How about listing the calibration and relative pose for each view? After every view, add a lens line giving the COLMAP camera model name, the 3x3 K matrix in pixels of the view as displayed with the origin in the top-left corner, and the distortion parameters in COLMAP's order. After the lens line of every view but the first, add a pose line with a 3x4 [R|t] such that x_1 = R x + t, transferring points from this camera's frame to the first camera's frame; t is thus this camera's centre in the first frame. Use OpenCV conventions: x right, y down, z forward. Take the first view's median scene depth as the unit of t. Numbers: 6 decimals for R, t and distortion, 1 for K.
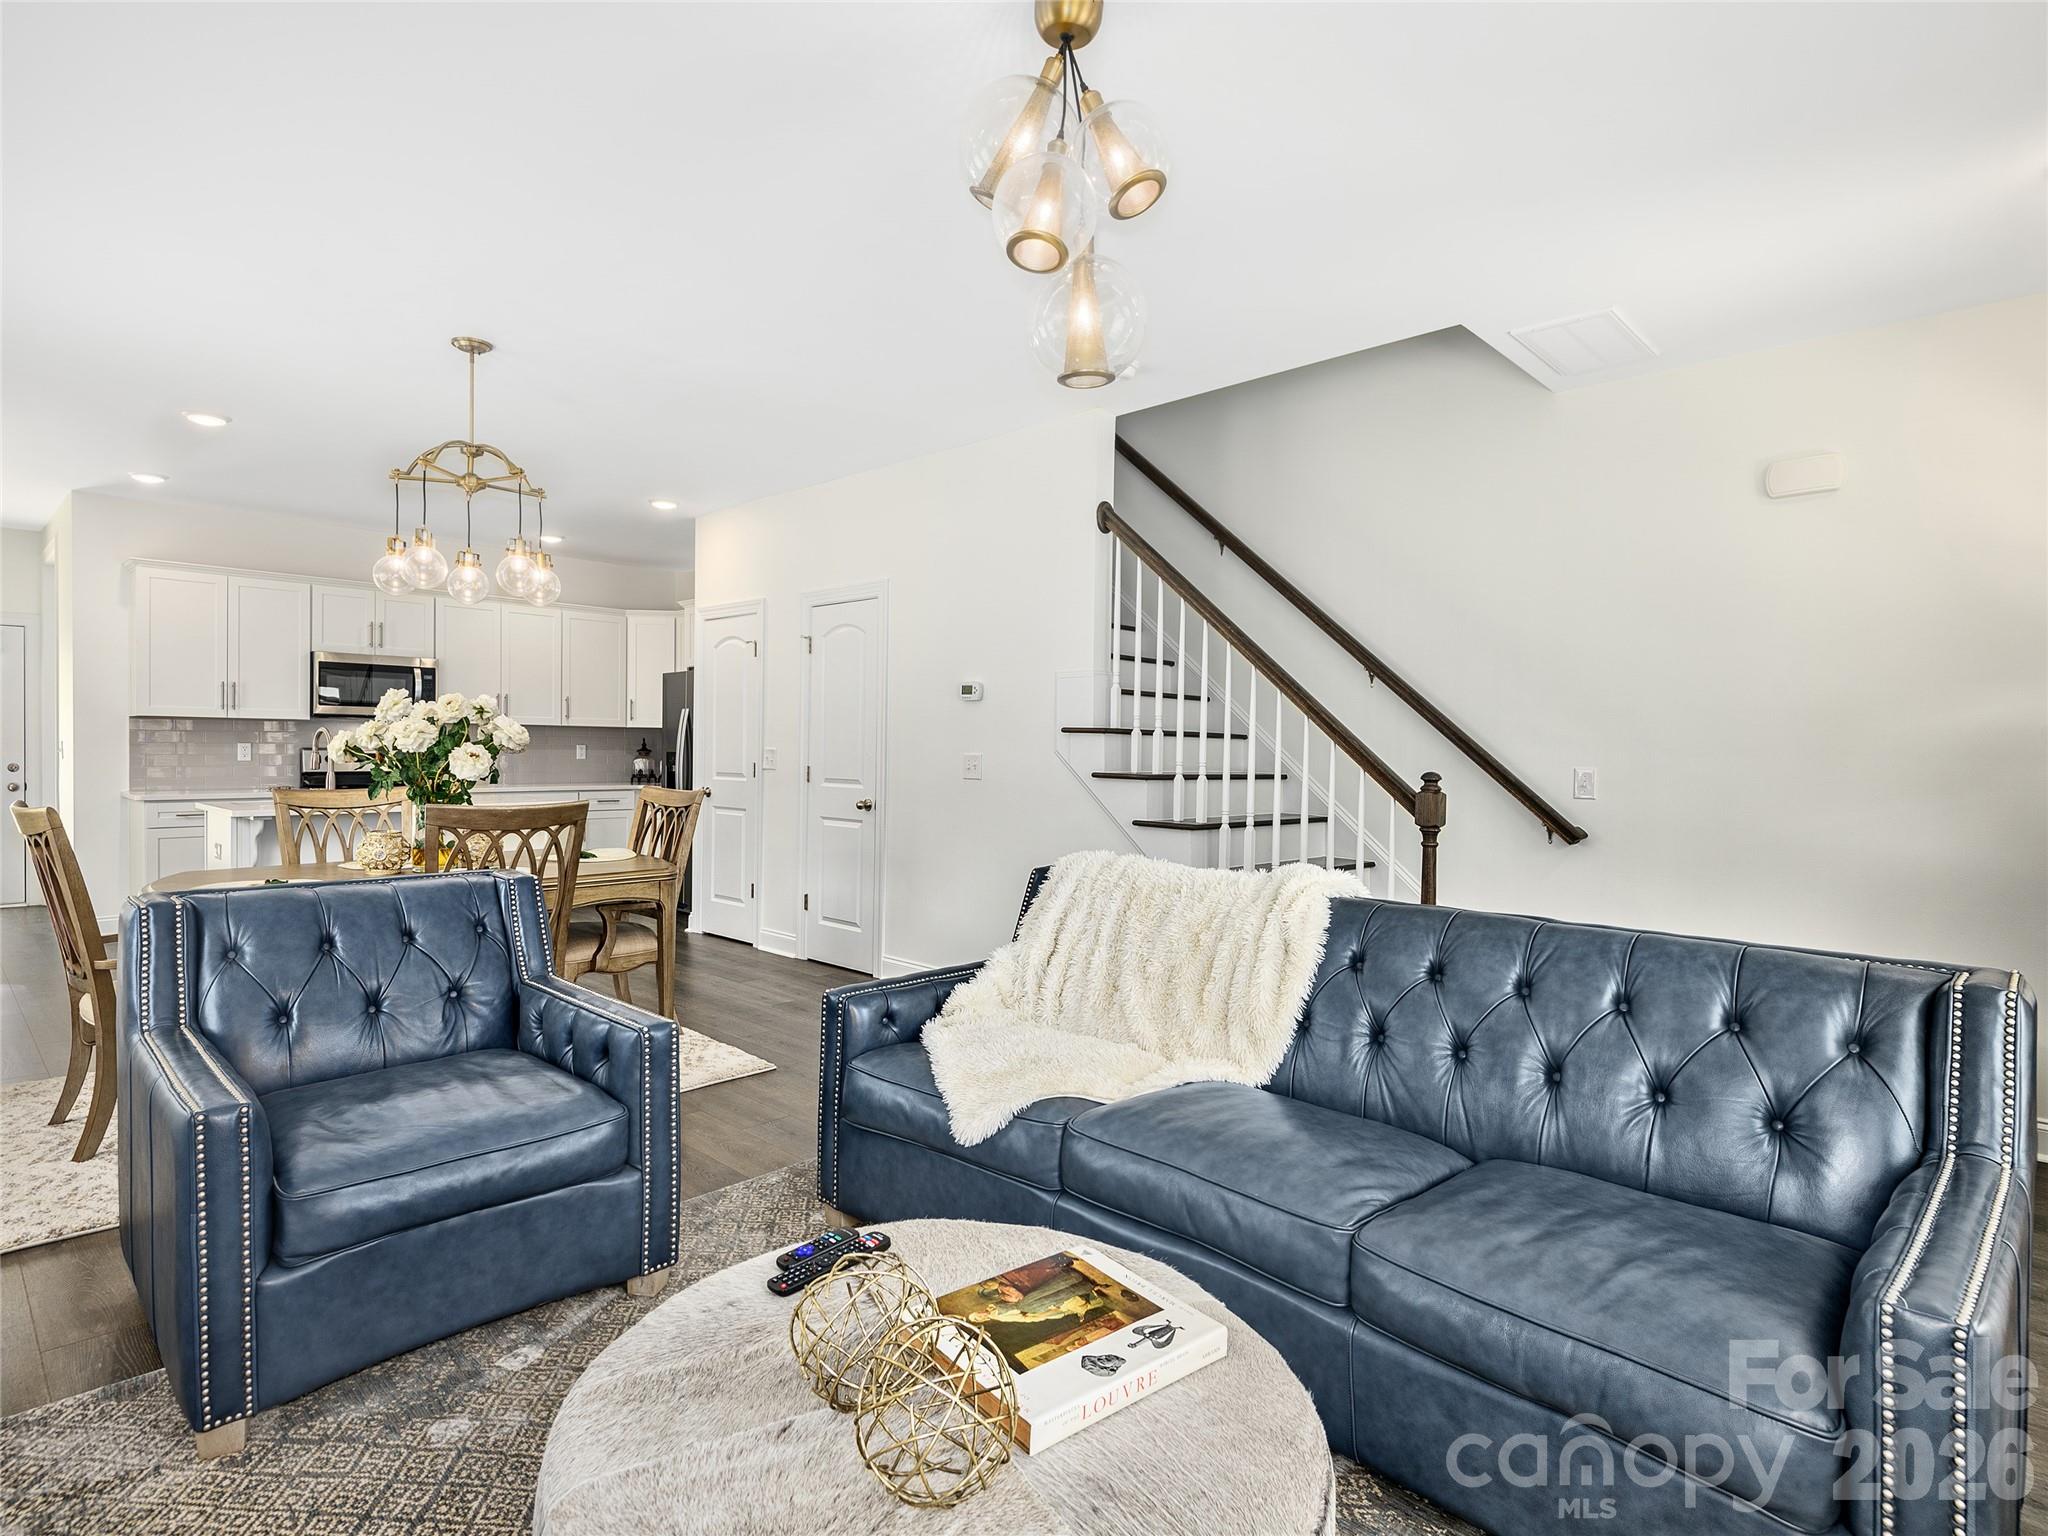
lens RADIAL K [[1073.4, 0, 1013.2], [0, 1073.4, 751.7], [0, 0, 1]] dist [-0.001040, -0.000317]
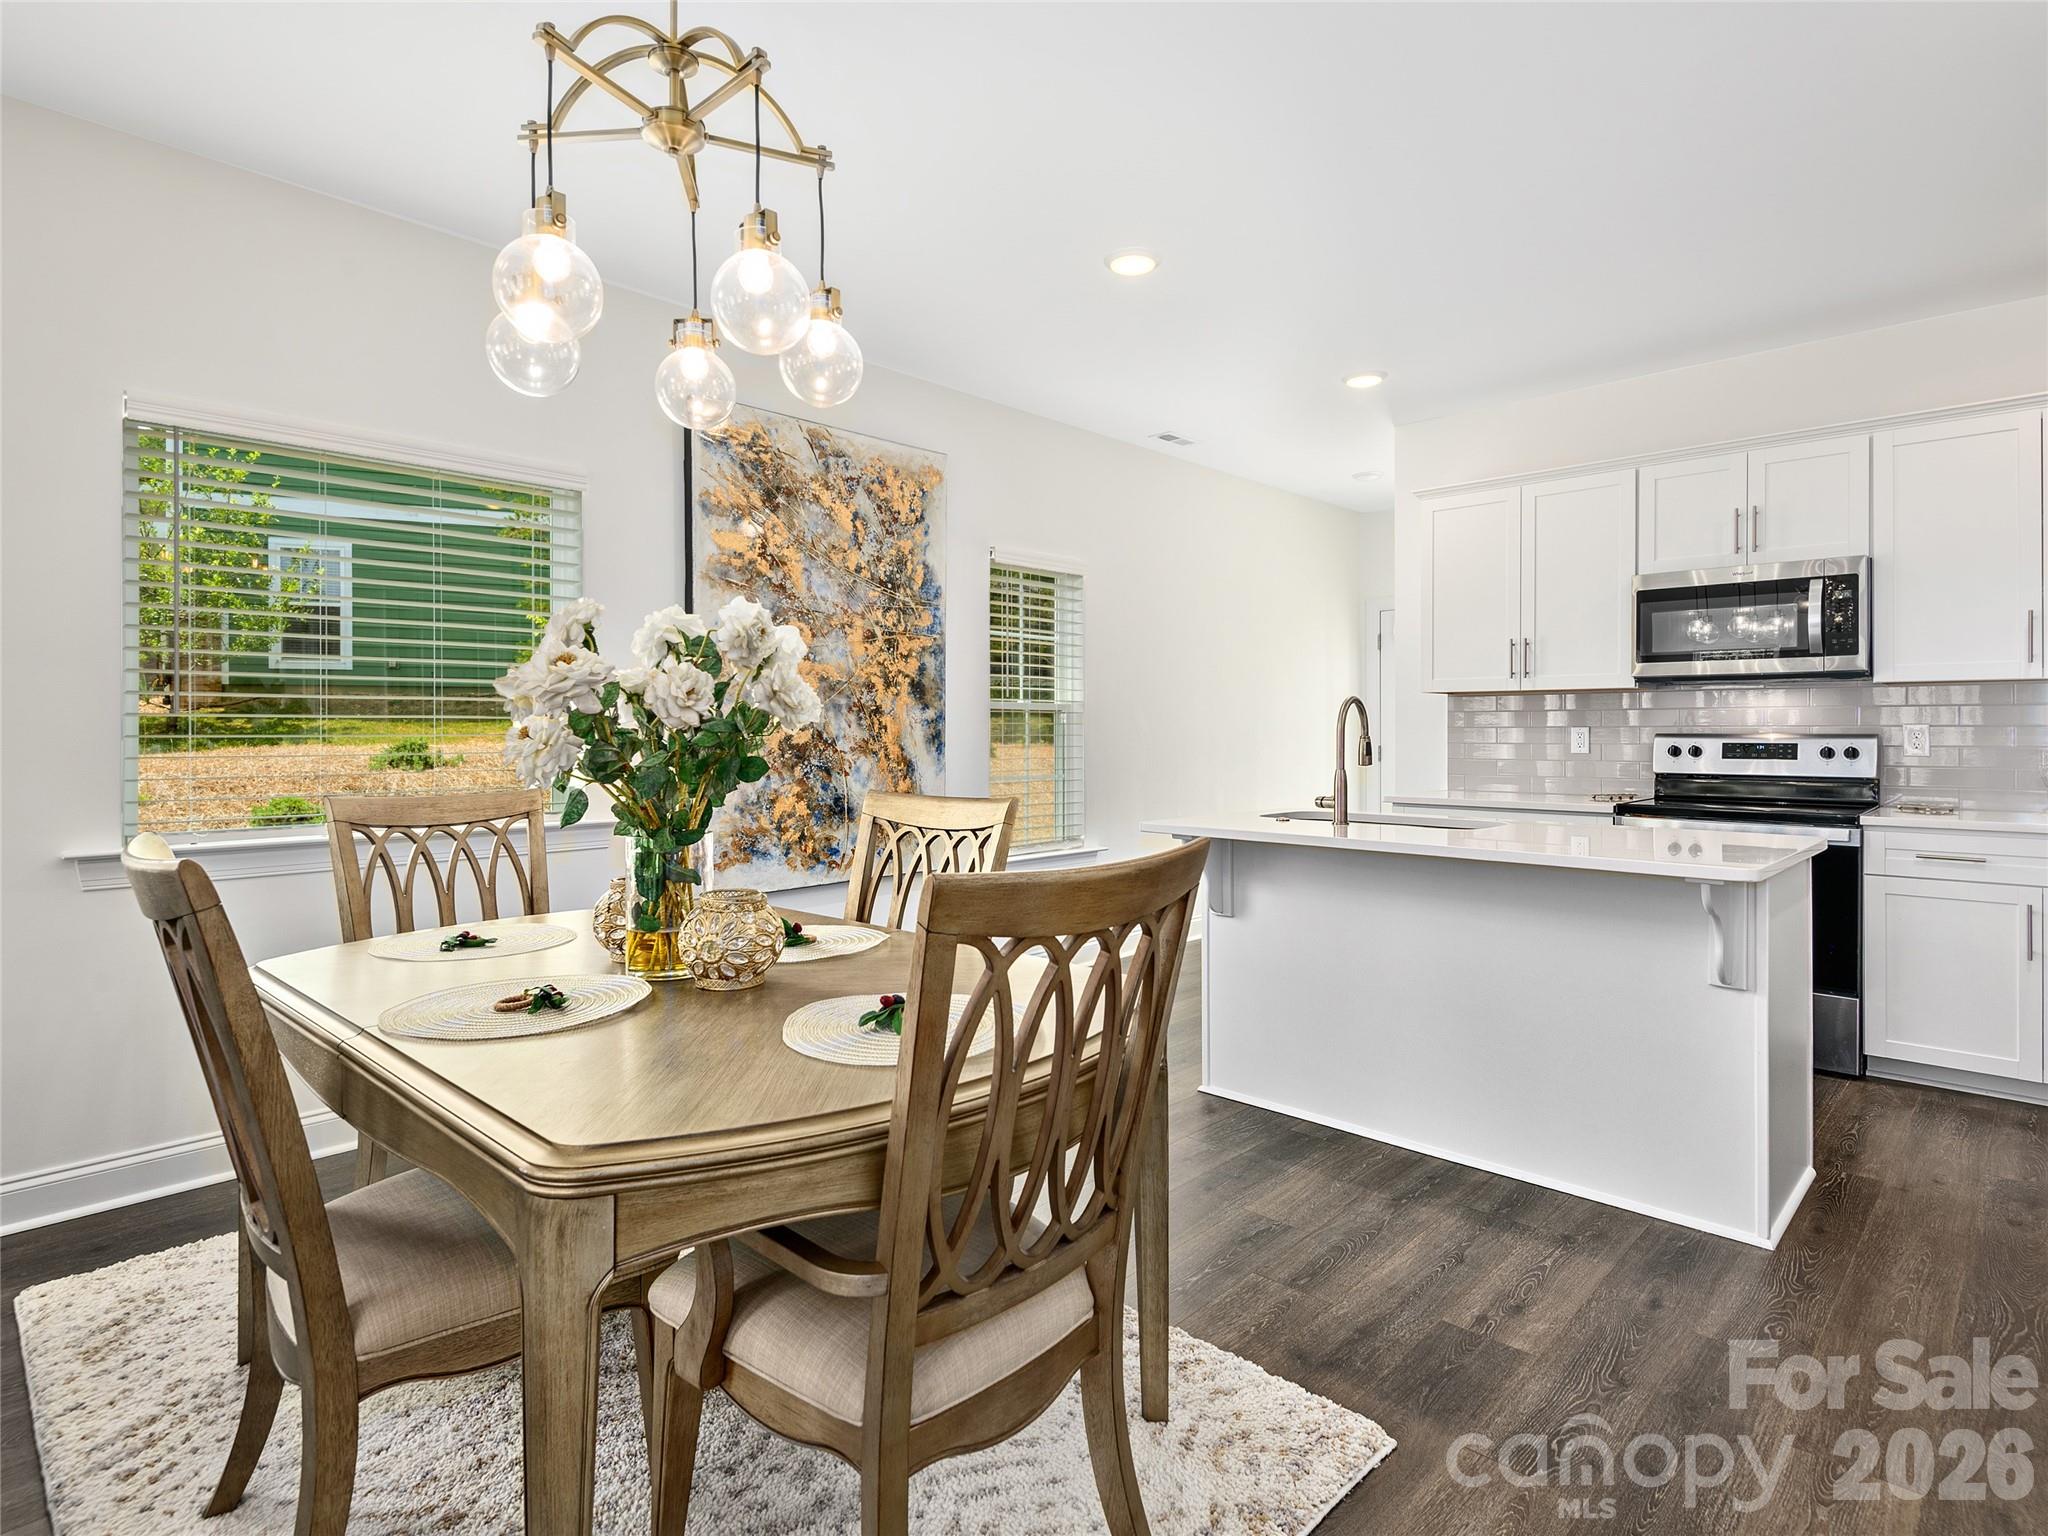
lens RADIAL K [[1065.0, 0, 1020.9], [0, 1065.0, 731.2], [0, 0, 1]] dist [0.001805, 0.000105]
pose [[-0.005320, -0.006690, -0.999963, -0.040407], [-0.003304, 0.999972, -0.006673, 0.000385], [0.999980, 0.003269, -0.005342, 0.655664]]
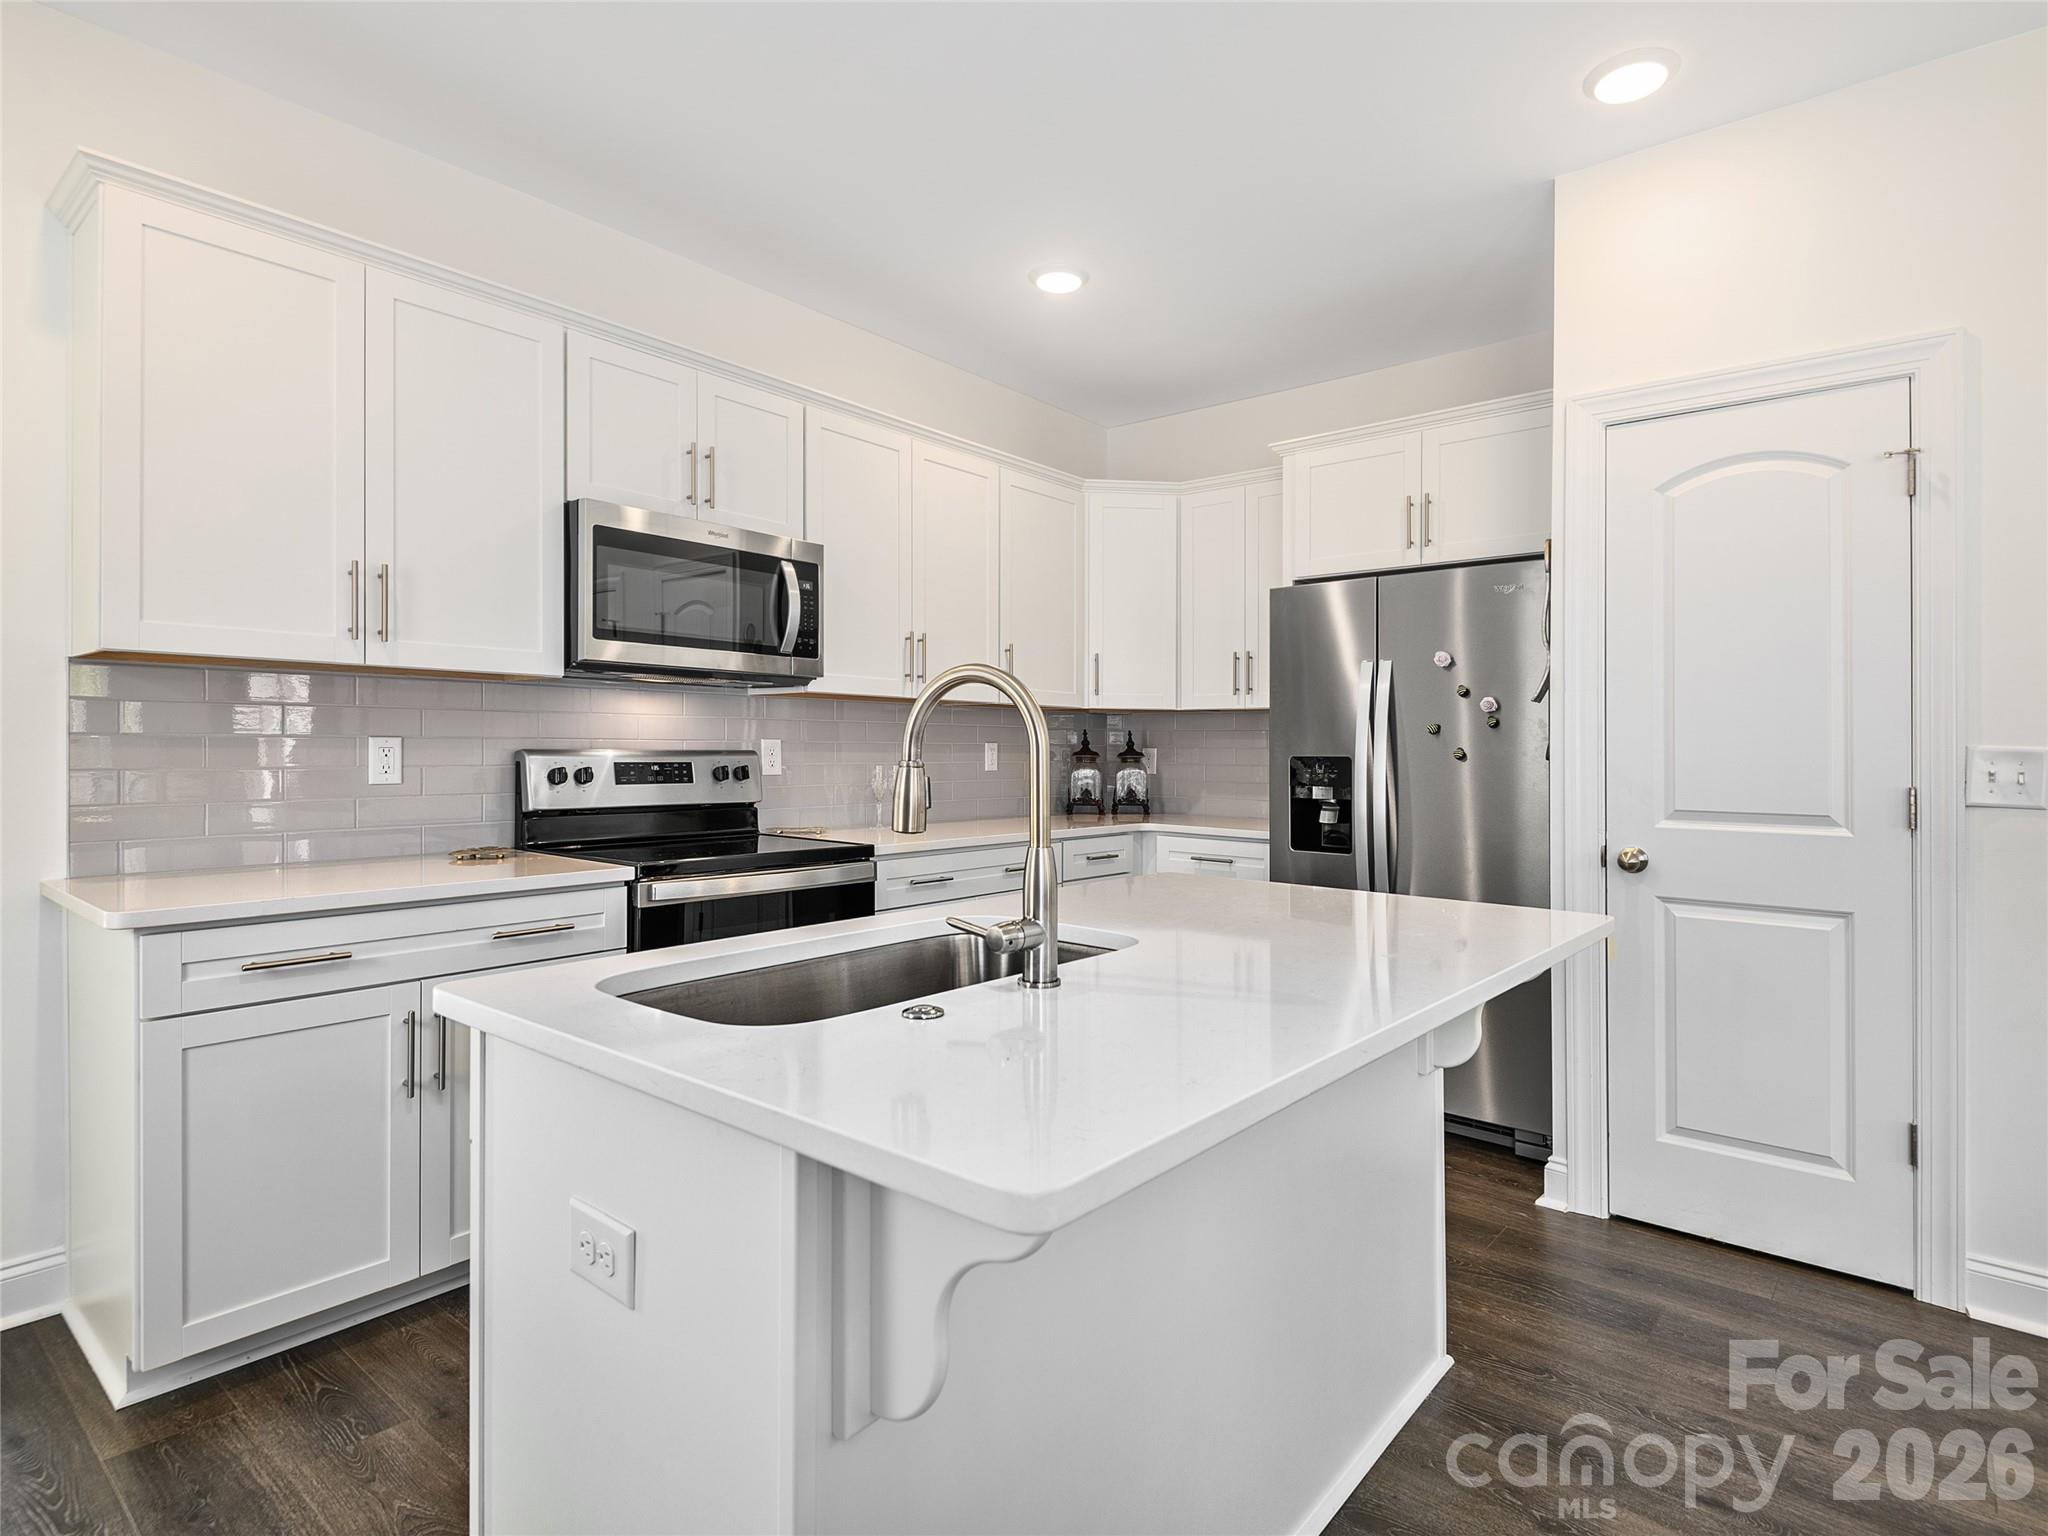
lens RADIAL K [[1053.9, 0, 1033.0], [0, 1053.9, 753.1], [0, 0, 1]] dist [0.000648, -0.000196]
pose [[0.998114, -0.001412, 0.061367, -0.514243], [0.001424, 0.999999, -0.000145, -0.001998], [-0.061367, 0.000232, 0.998115, 0.615633]]
